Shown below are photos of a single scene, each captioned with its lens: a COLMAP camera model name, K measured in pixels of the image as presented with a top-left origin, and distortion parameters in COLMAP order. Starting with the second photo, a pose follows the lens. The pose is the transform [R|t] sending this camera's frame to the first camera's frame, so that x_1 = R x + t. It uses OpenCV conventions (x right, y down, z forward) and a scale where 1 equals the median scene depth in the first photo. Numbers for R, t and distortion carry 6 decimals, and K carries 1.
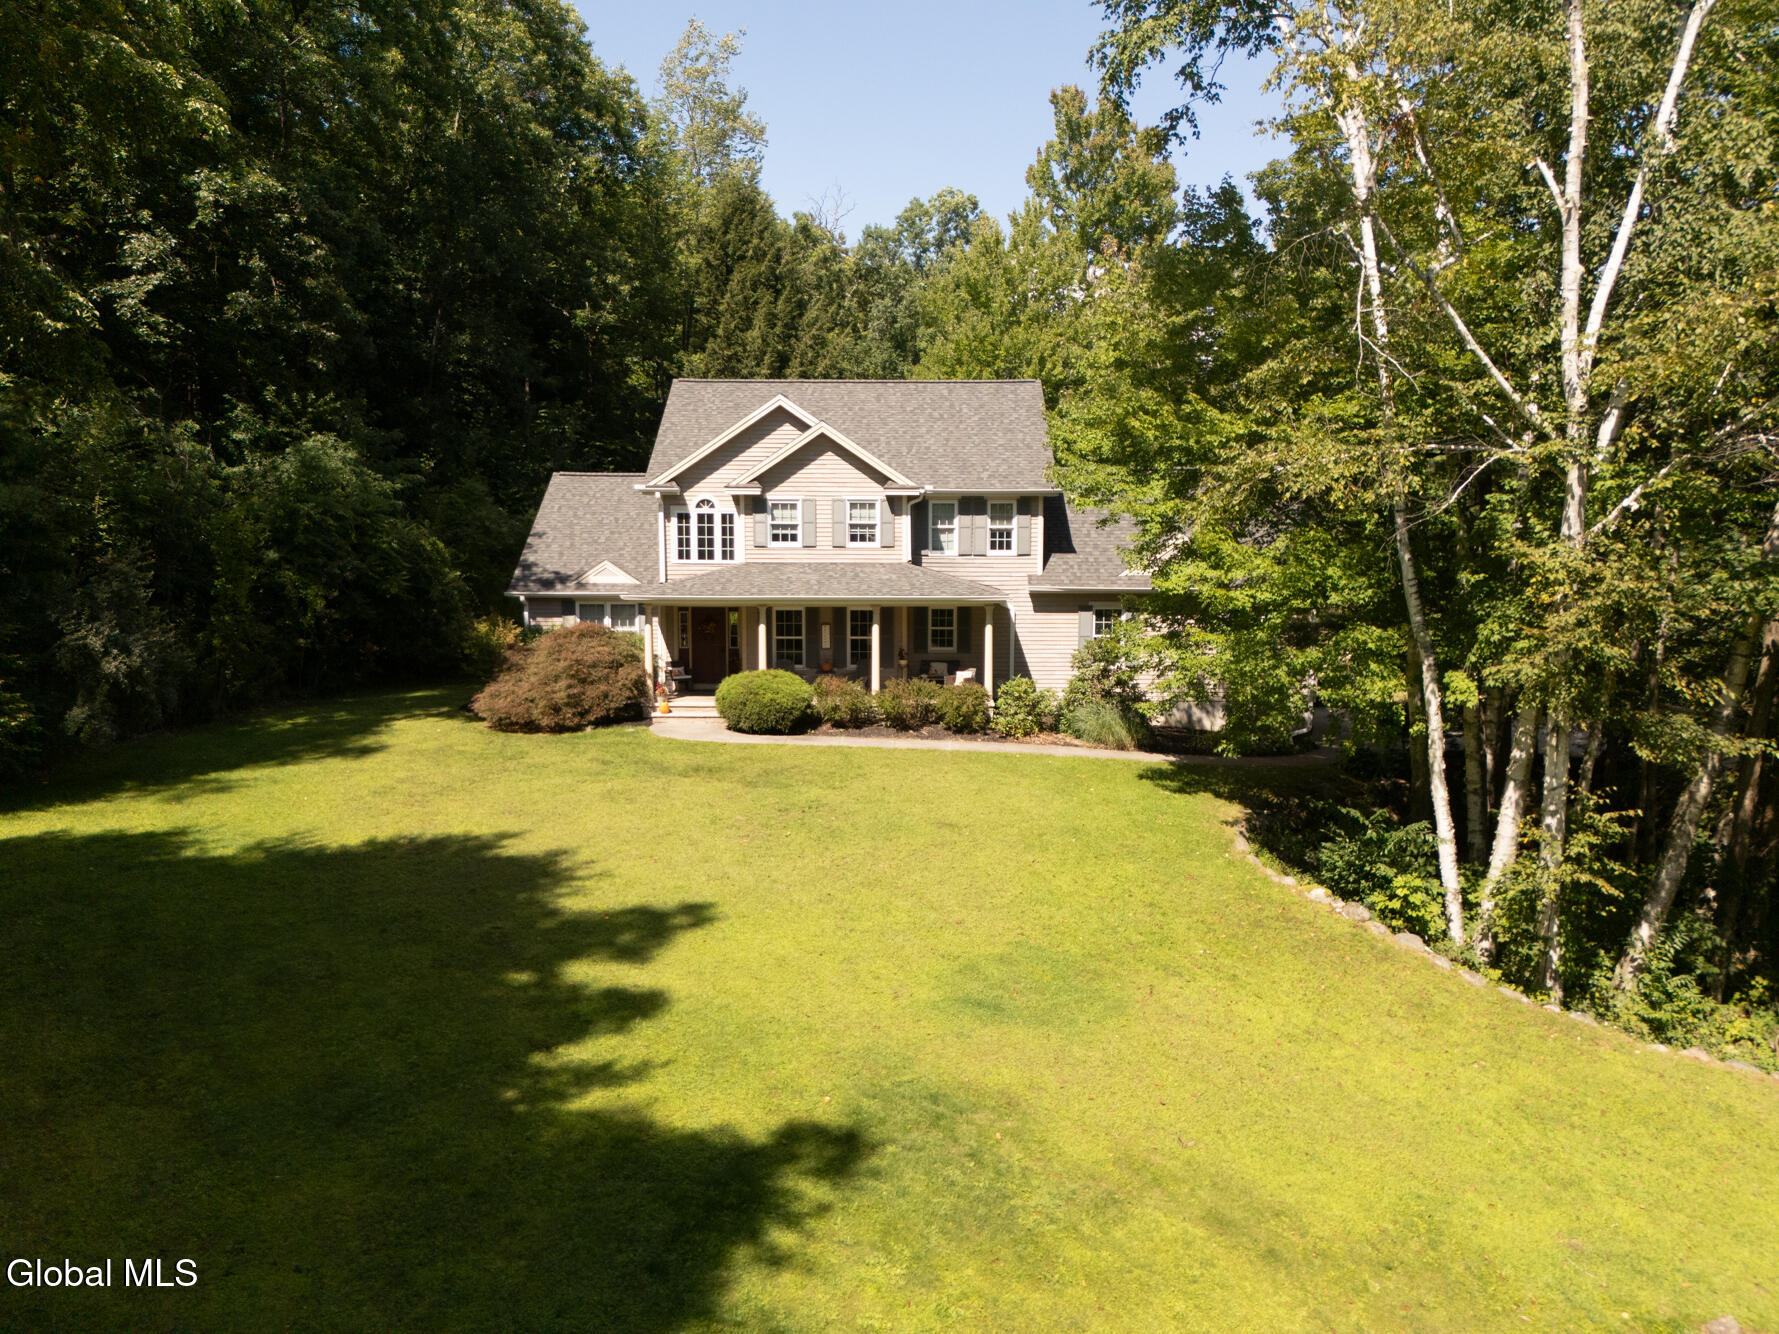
lens RADIAL K [[1283.3, 0, 900.1], [0, 1283.3, 665.2], [0, 0, 1]] dist [0.097519, -0.000896]
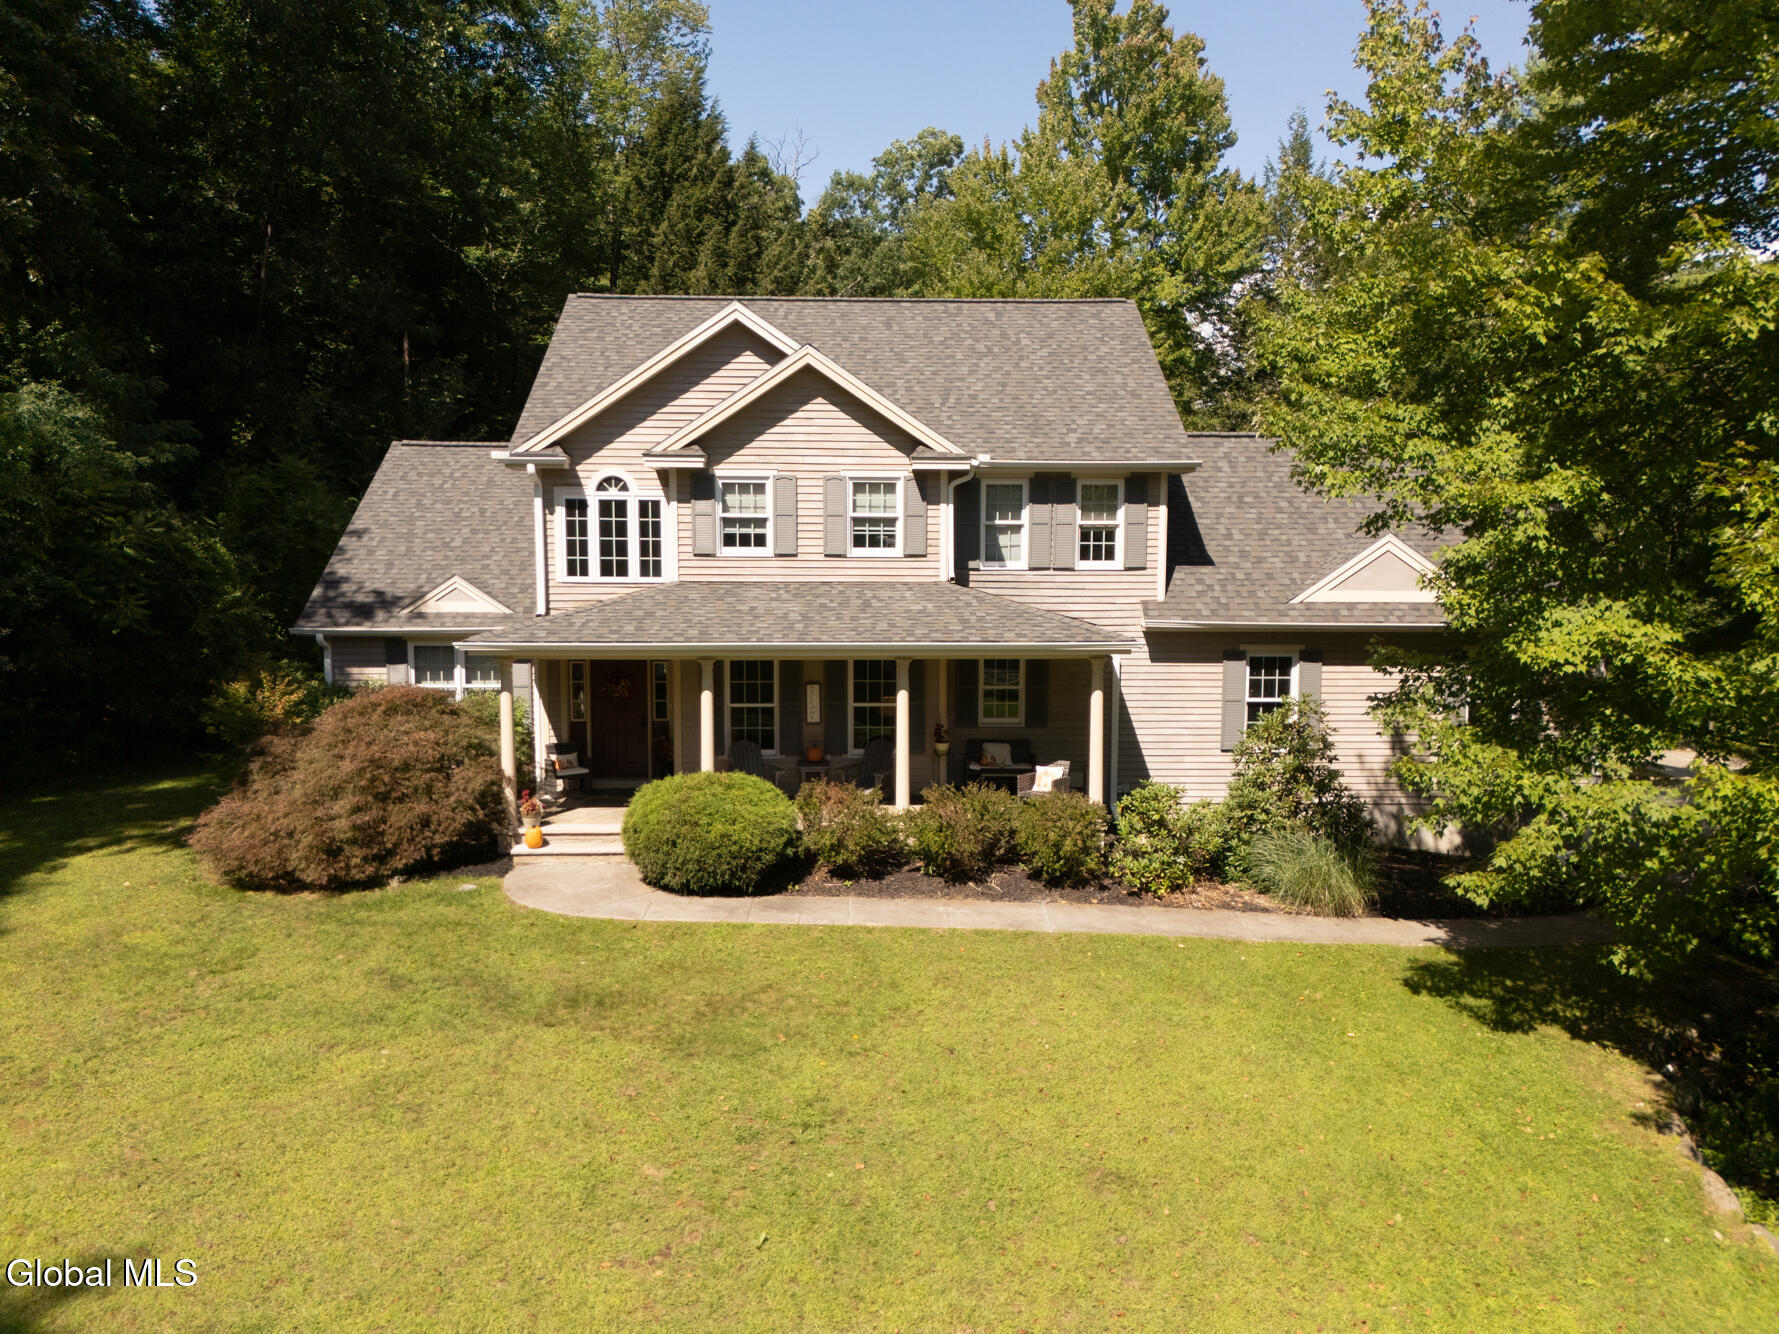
lens RADIAL K [[1284.5, 0, 889.5], [0, 1284.5, 667.0], [0, 0, 1]] dist [0.064911, -0.003302]
pose [[0.999562, -0.001763, 0.029552, -0.039724], [0.001724, 0.999998, 0.001351, -0.040415], [-0.029555, -0.001299, 0.999562, 0.394504]]
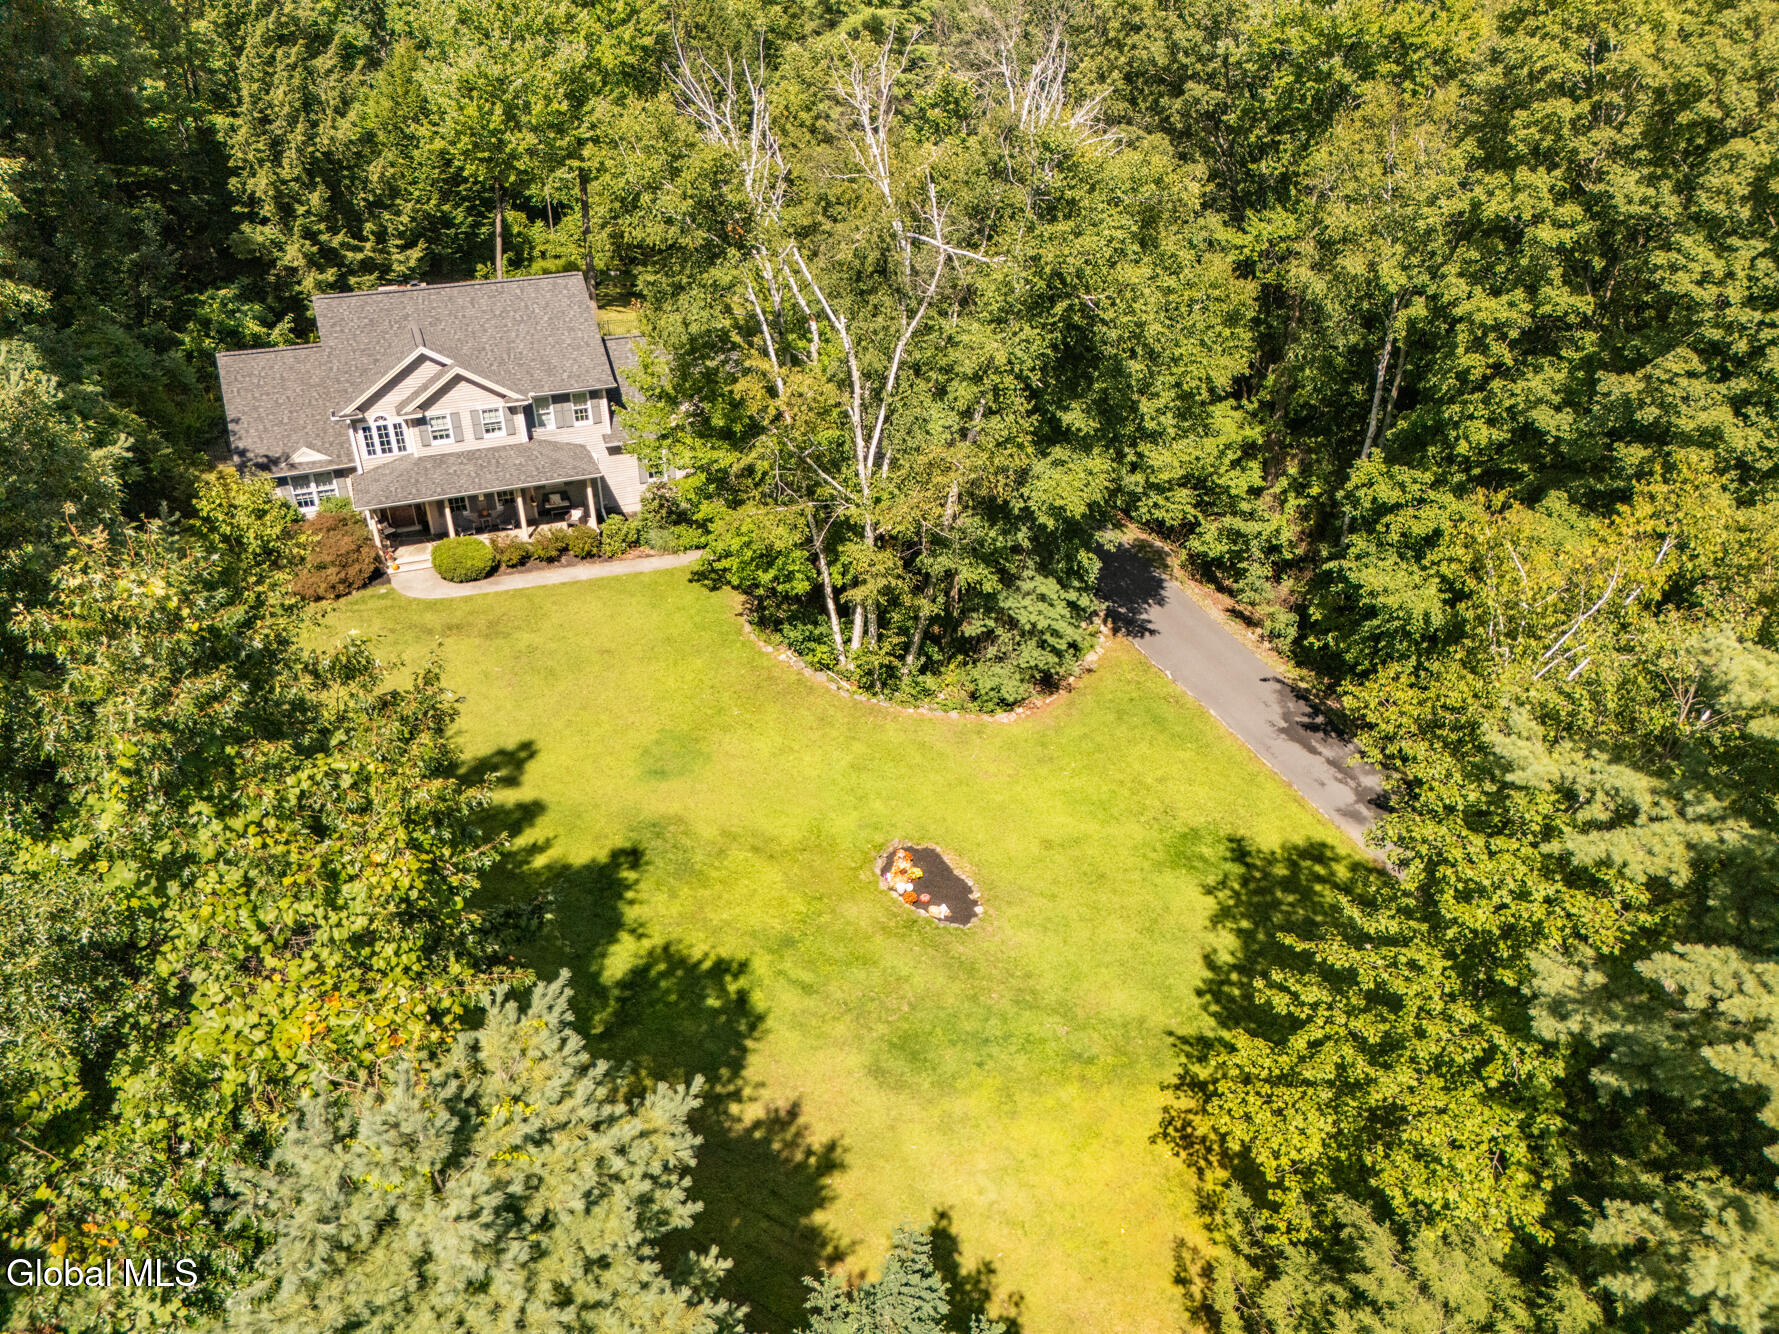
lens RADIAL K [[1283.9, 0, 889.5], [0, 1283.9, 667.0], [0, 0, 1]] dist [0.032001, -0.004145]
pose [[0.925759, -0.195899, 0.323411, -0.146518], [0.032998, 0.893918, 0.447013, -0.524341], [-0.376673, -0.403155, 0.834017, -0.600014]]
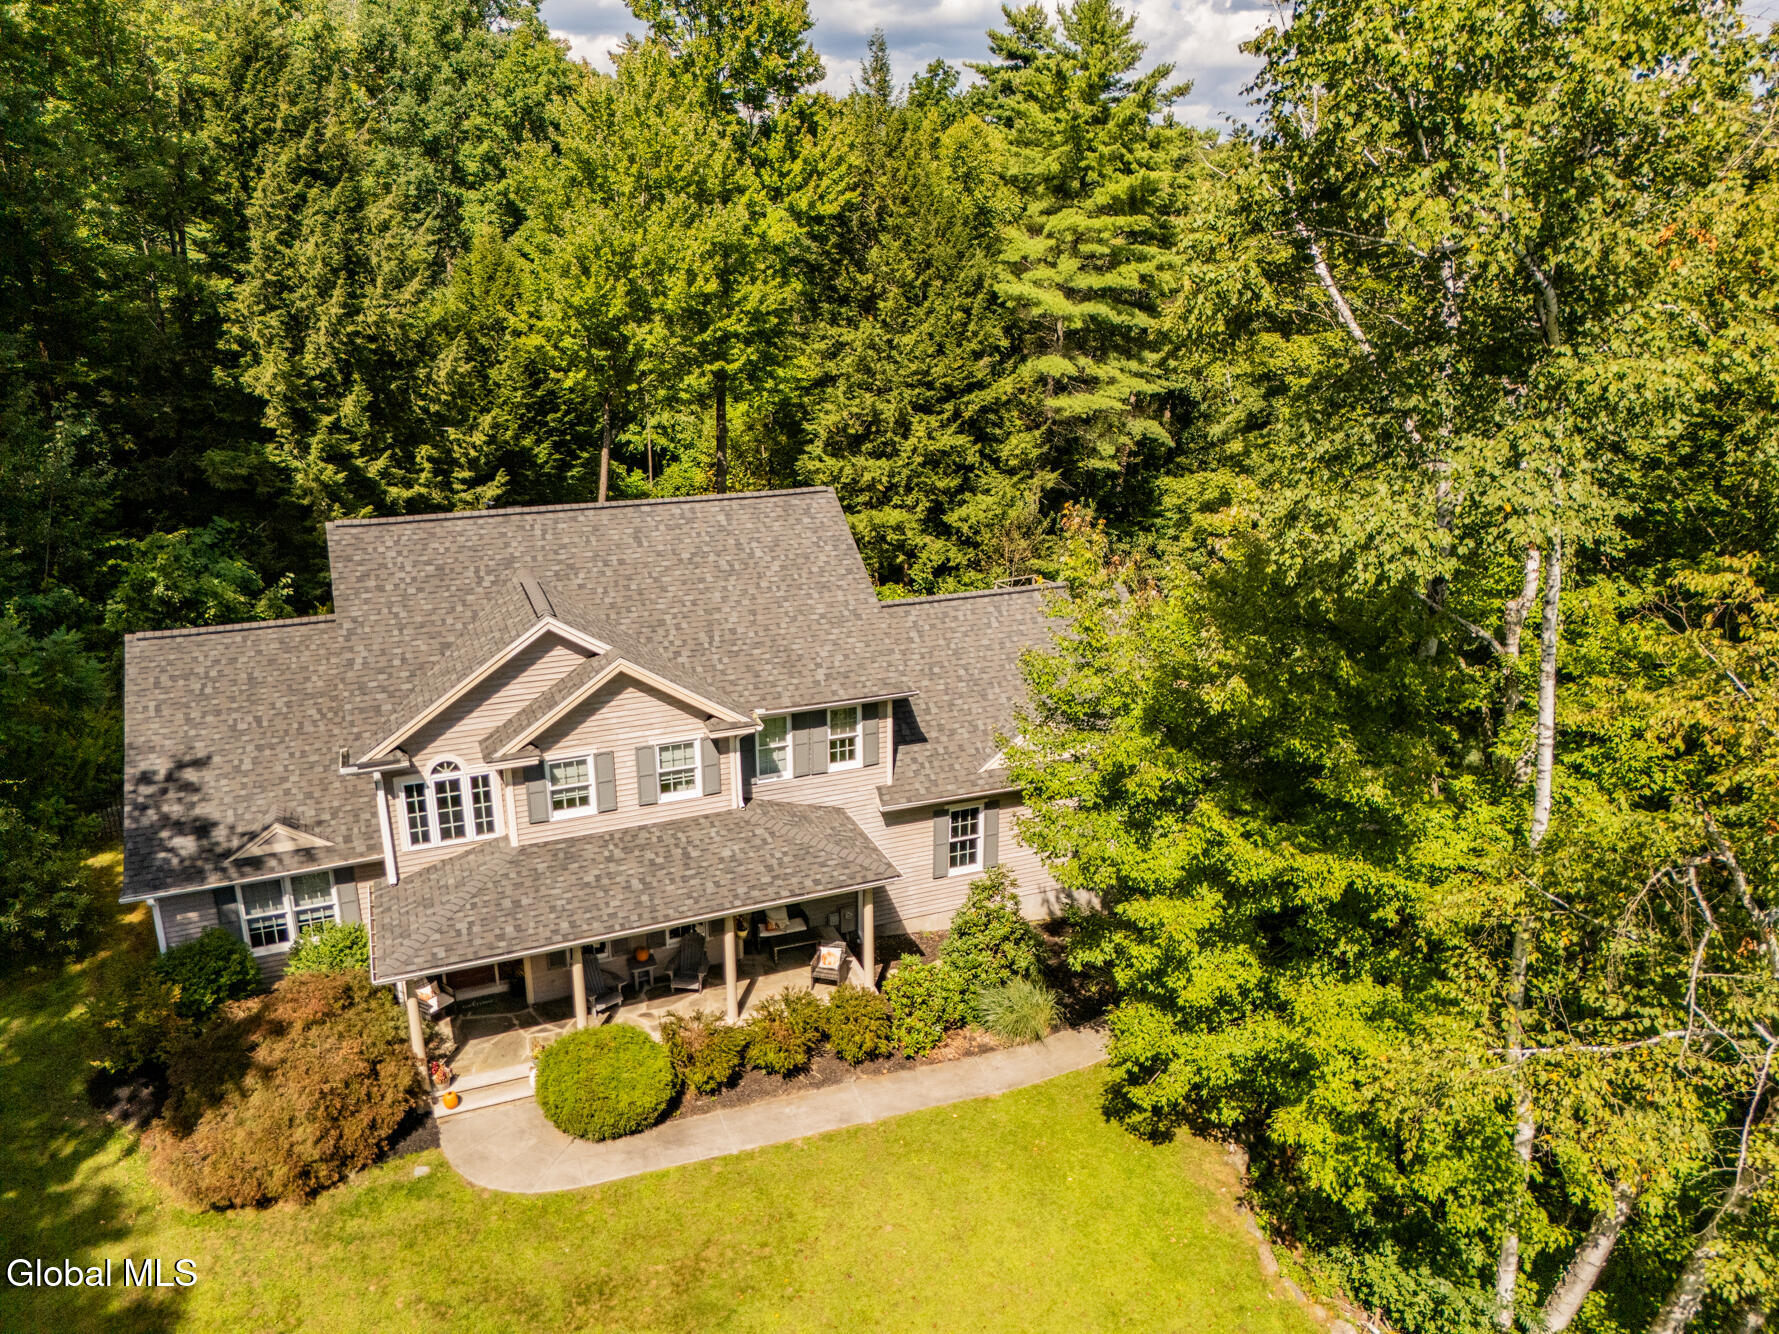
lens RADIAL K [[1283.9, 0, 889.5], [0, 1283.9, 667.0], [0, 0, 1]] dist [0.032001, -0.004145]
pose [[0.925538, -0.121339, 0.358688, -0.174051], [0.032219, 0.969067, 0.244686, -0.344049], [-0.377282, -0.214909, 0.900817, 0.294363]]
